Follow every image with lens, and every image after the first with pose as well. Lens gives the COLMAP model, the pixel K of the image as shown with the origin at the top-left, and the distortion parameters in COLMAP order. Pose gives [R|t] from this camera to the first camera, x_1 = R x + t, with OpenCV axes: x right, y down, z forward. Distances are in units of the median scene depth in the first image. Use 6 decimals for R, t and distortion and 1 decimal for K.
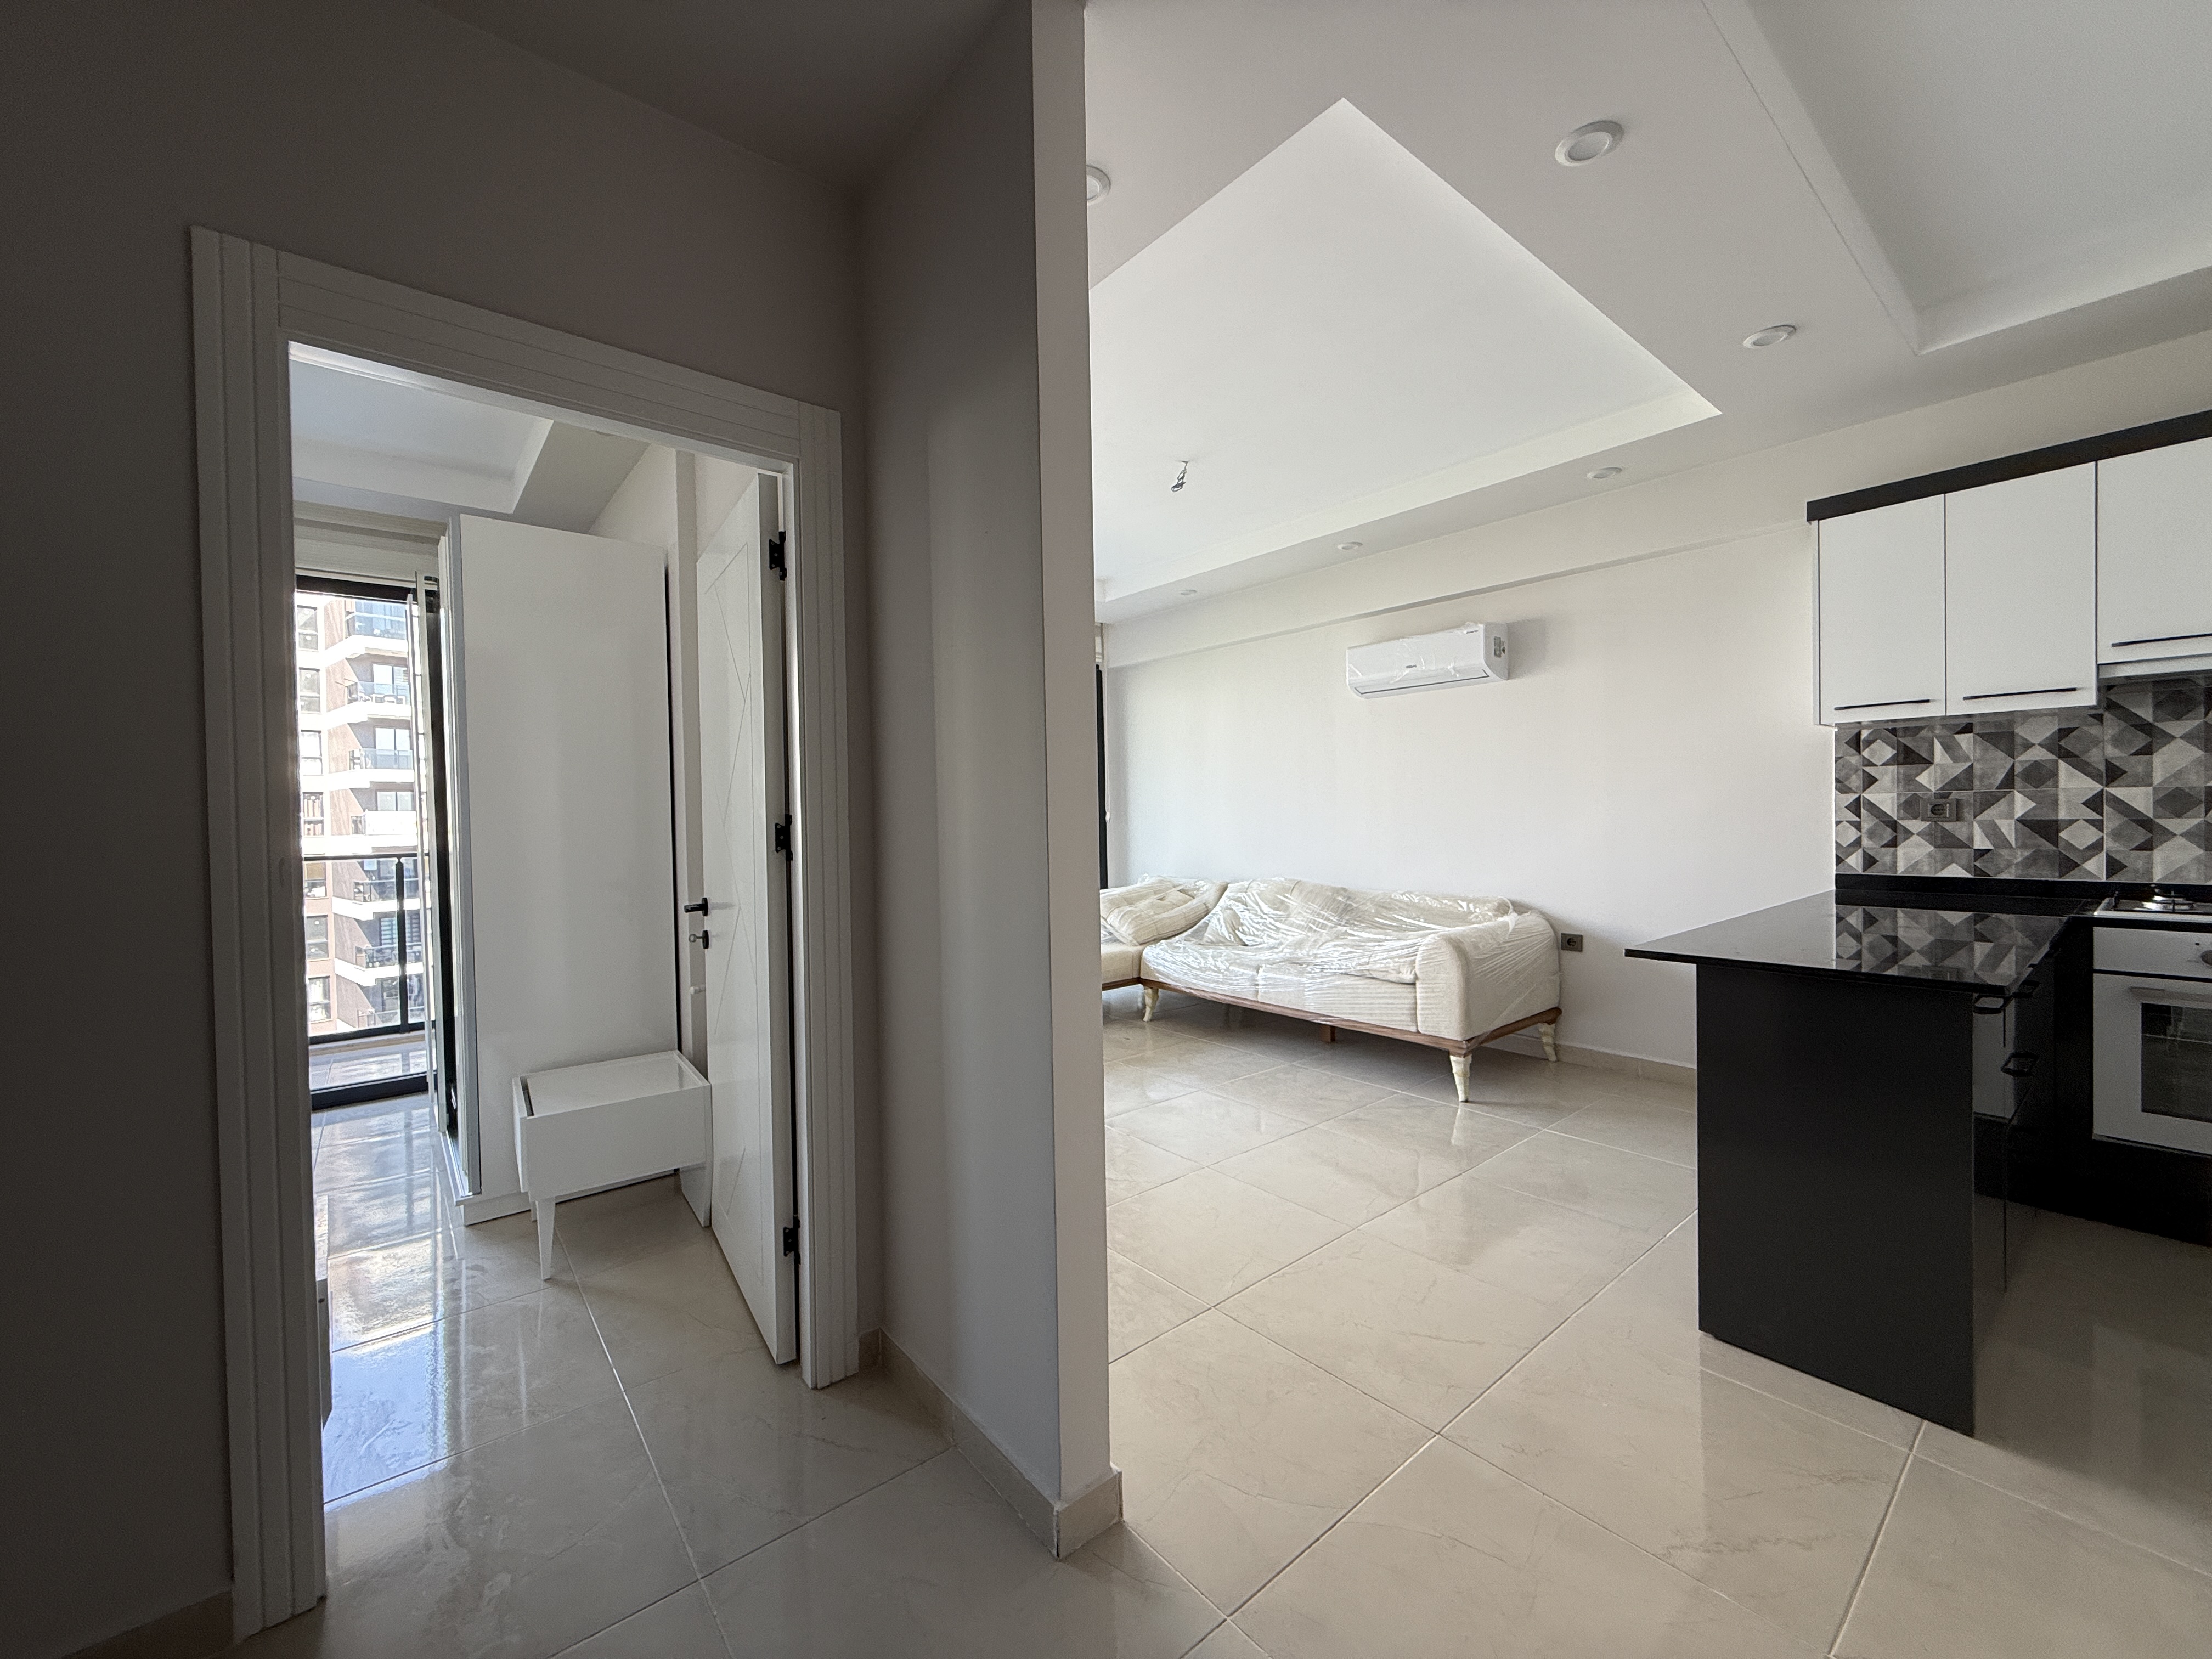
lens RADIAL K [[875.7, 0, 1091.4], [0, 875.7, 828.7], [0, 0, 1]] dist [0.002685, 0.000071]
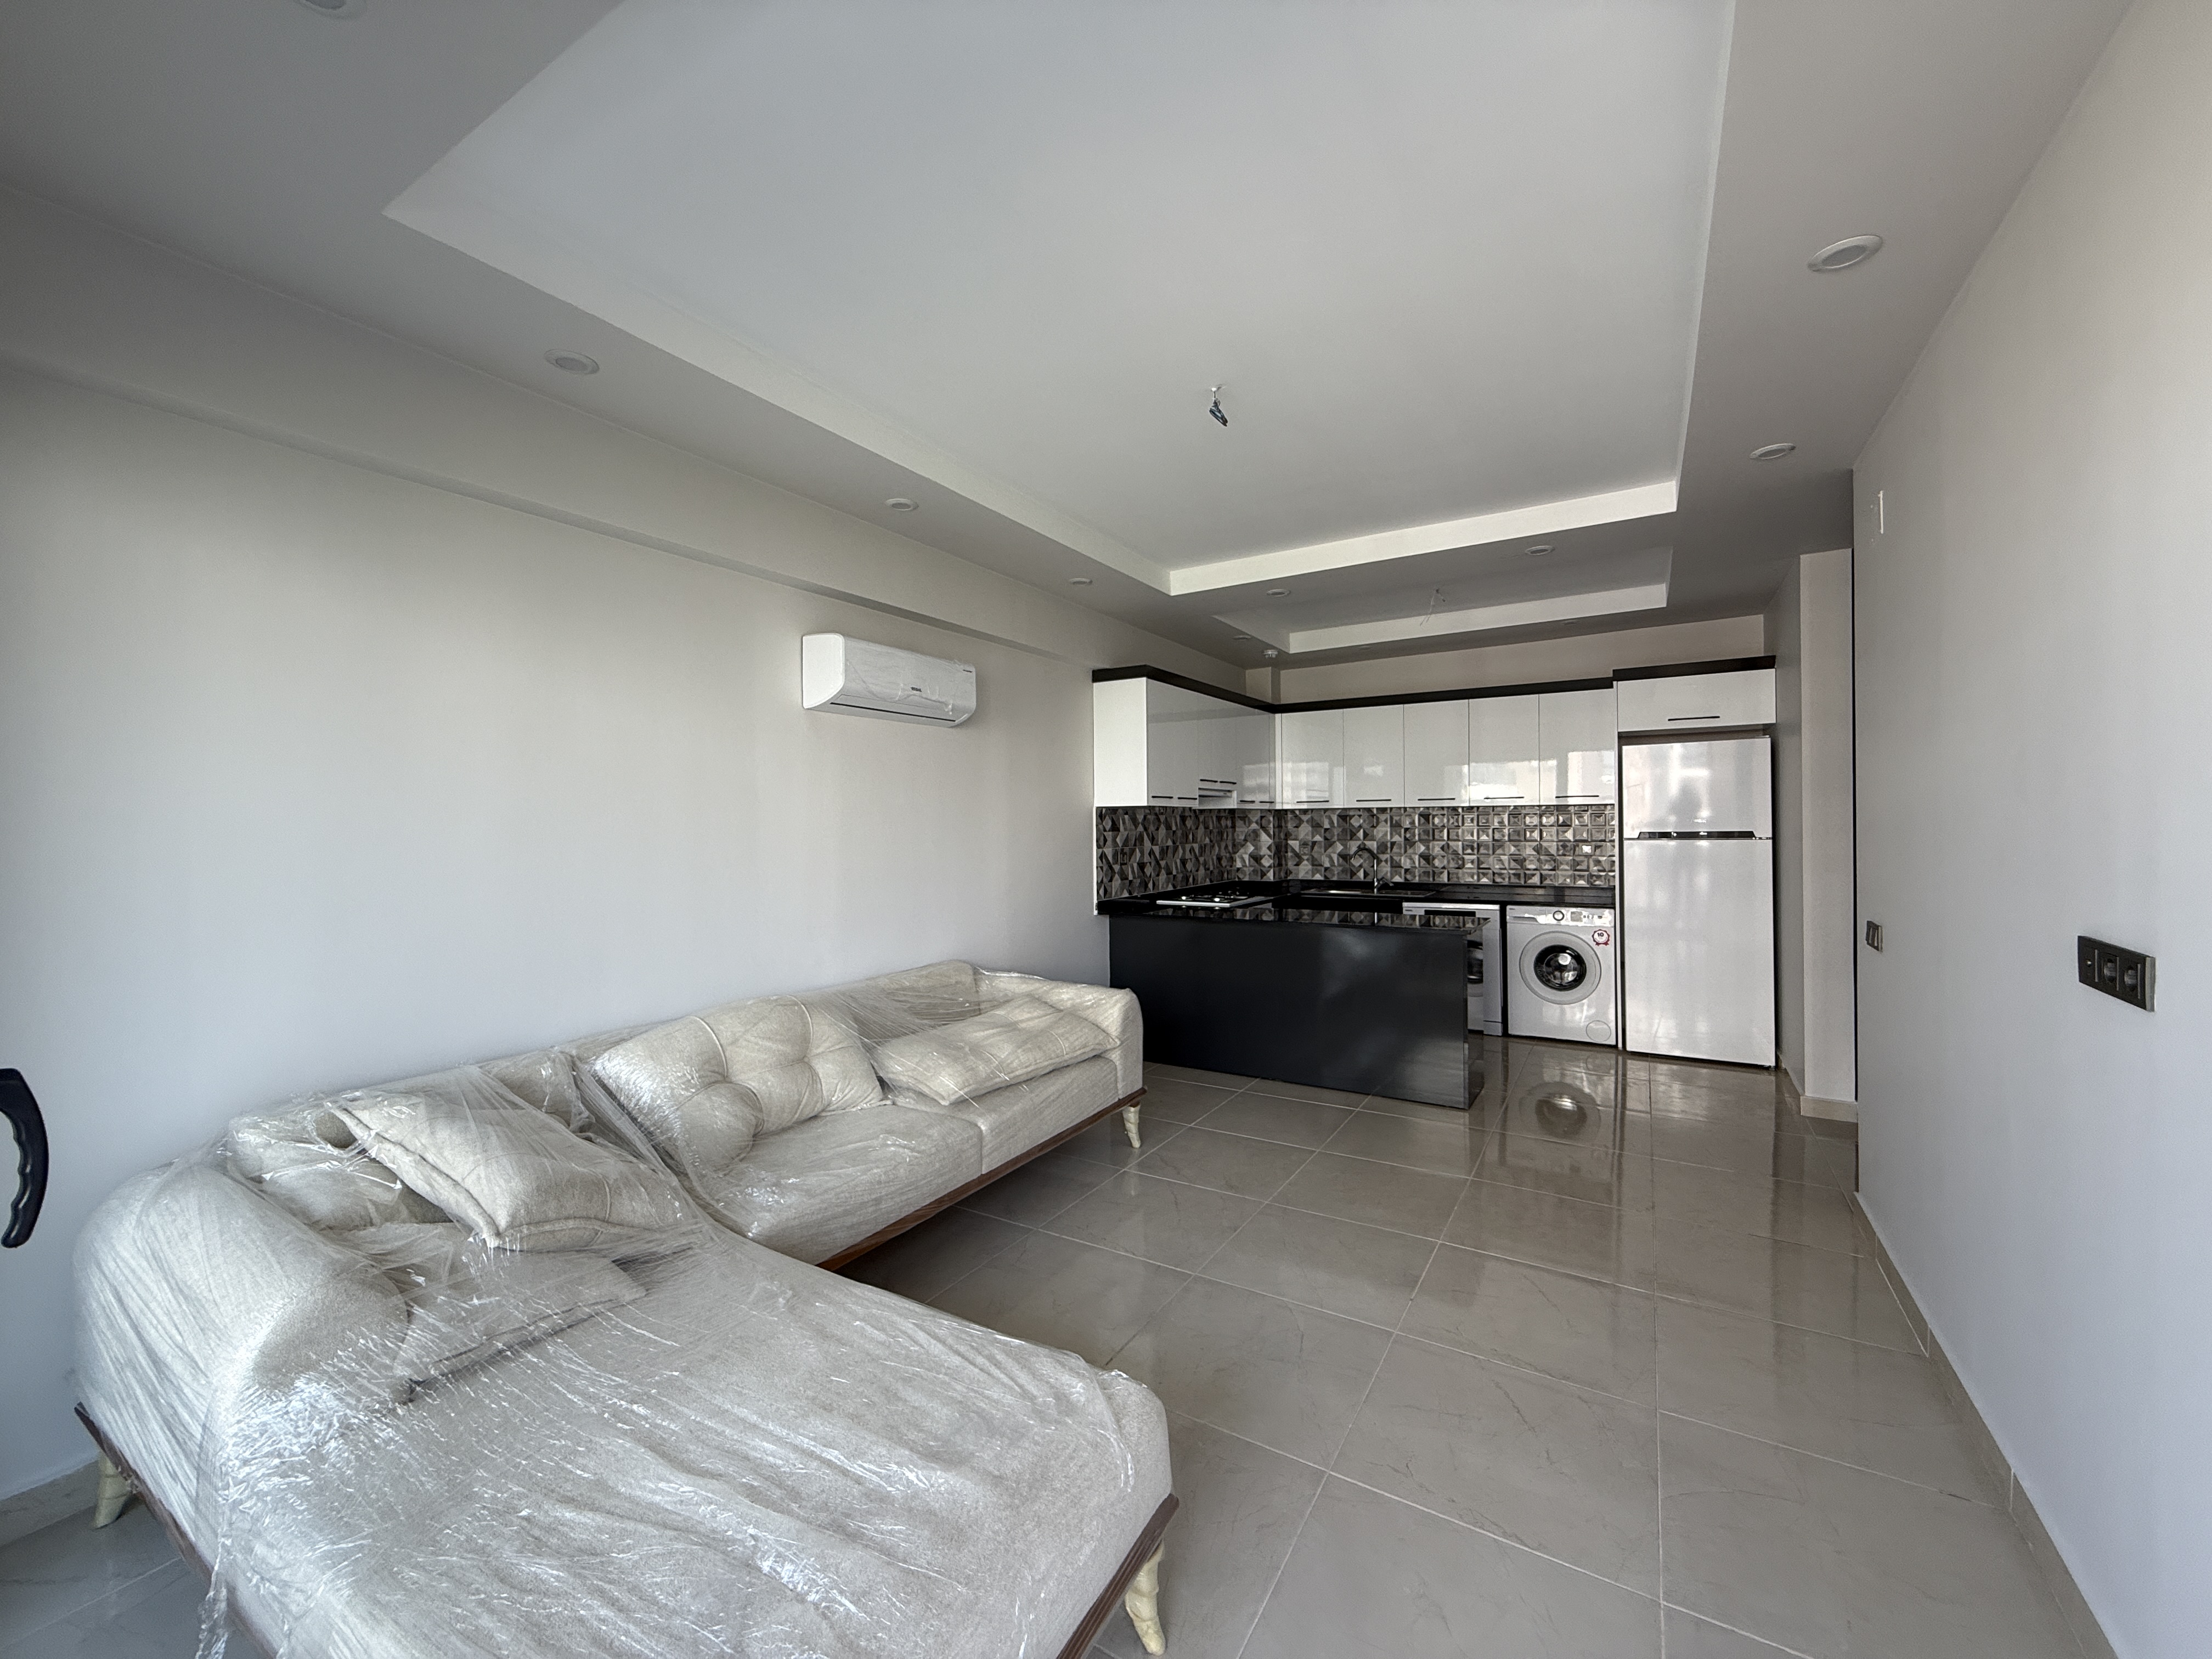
lens RADIAL K [[878.6, 0, 1099.7], [0, 878.6, 827.8], [0, 0, 1]] dist [0.000215, -0.000068]
pose [[-0.328942, 0.019959, 0.944139, -0.443801], [0.033798, 0.999385, -0.009351, -0.046395], [-0.943745, 0.028834, -0.329414, 1.116146]]
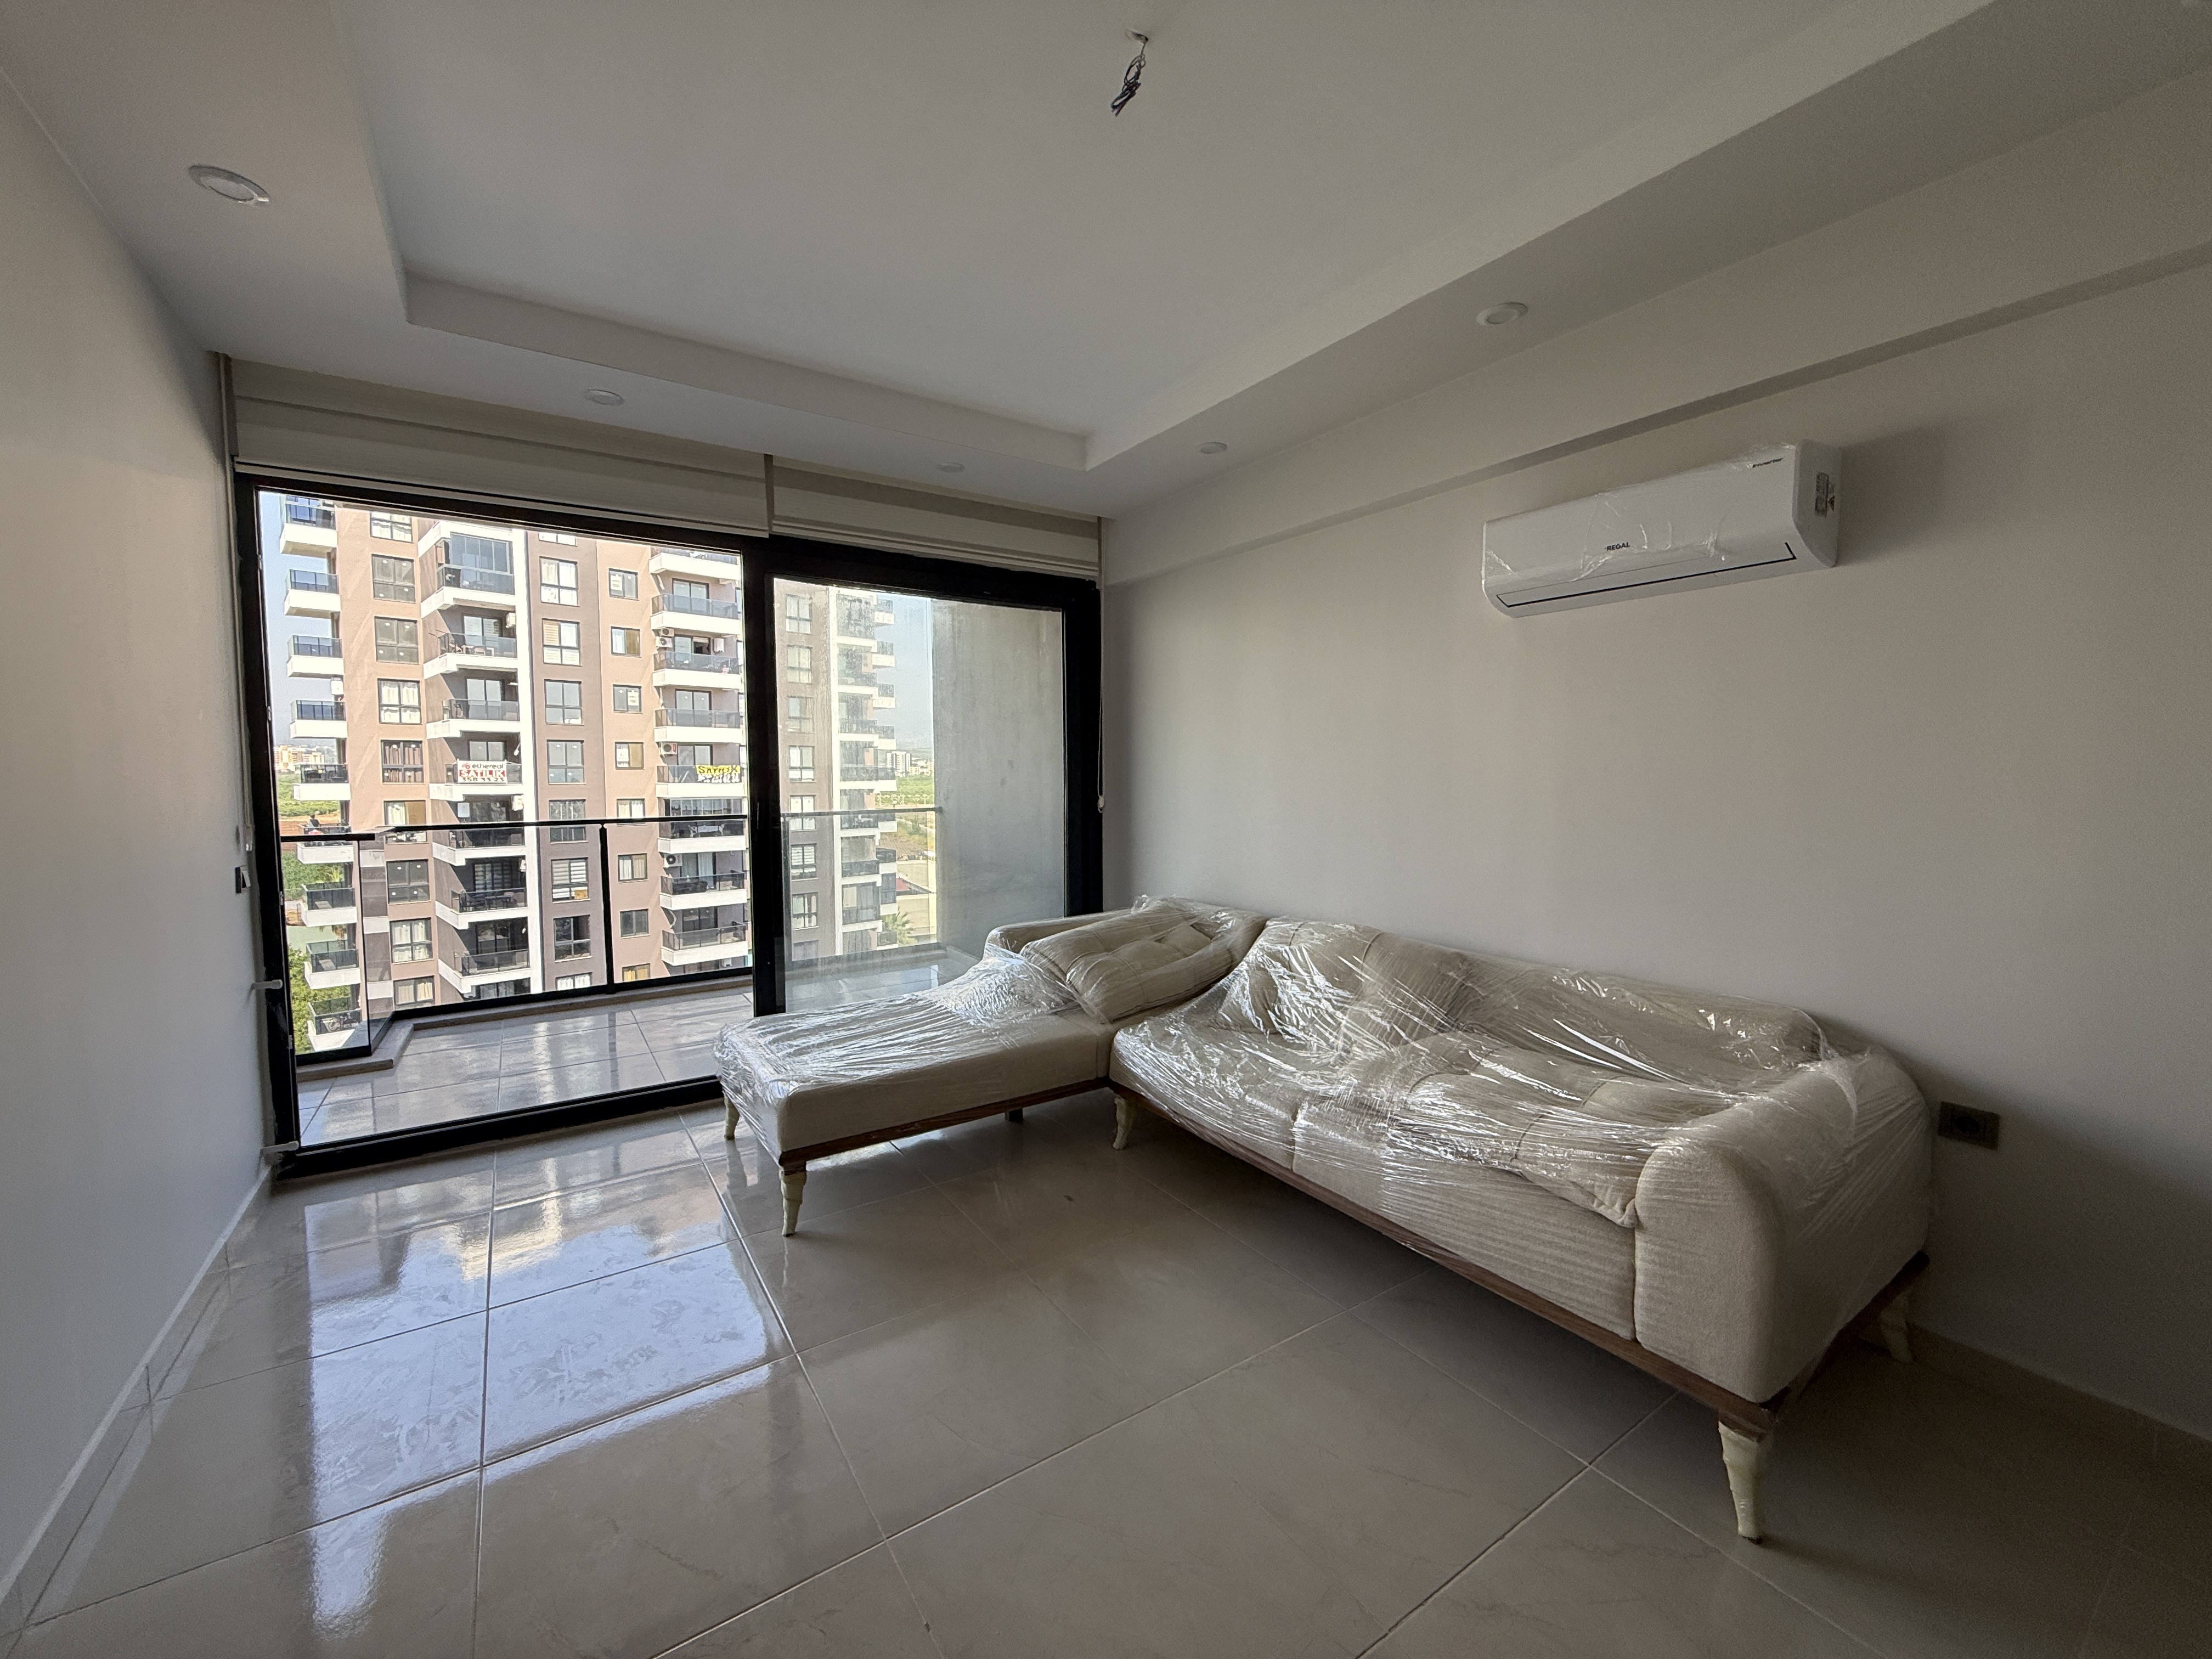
lens RADIAL K [[875.7, 0, 1091.4], [0, 875.7, 828.7], [0, 0, 1]] dist [0.002685, 0.000071]
pose [[0.995045, 0.025994, -0.095970, 0.112356], [-0.021572, 0.998670, 0.046834, -0.037371], [0.097060, -0.044532, 0.994282, 0.455821]]
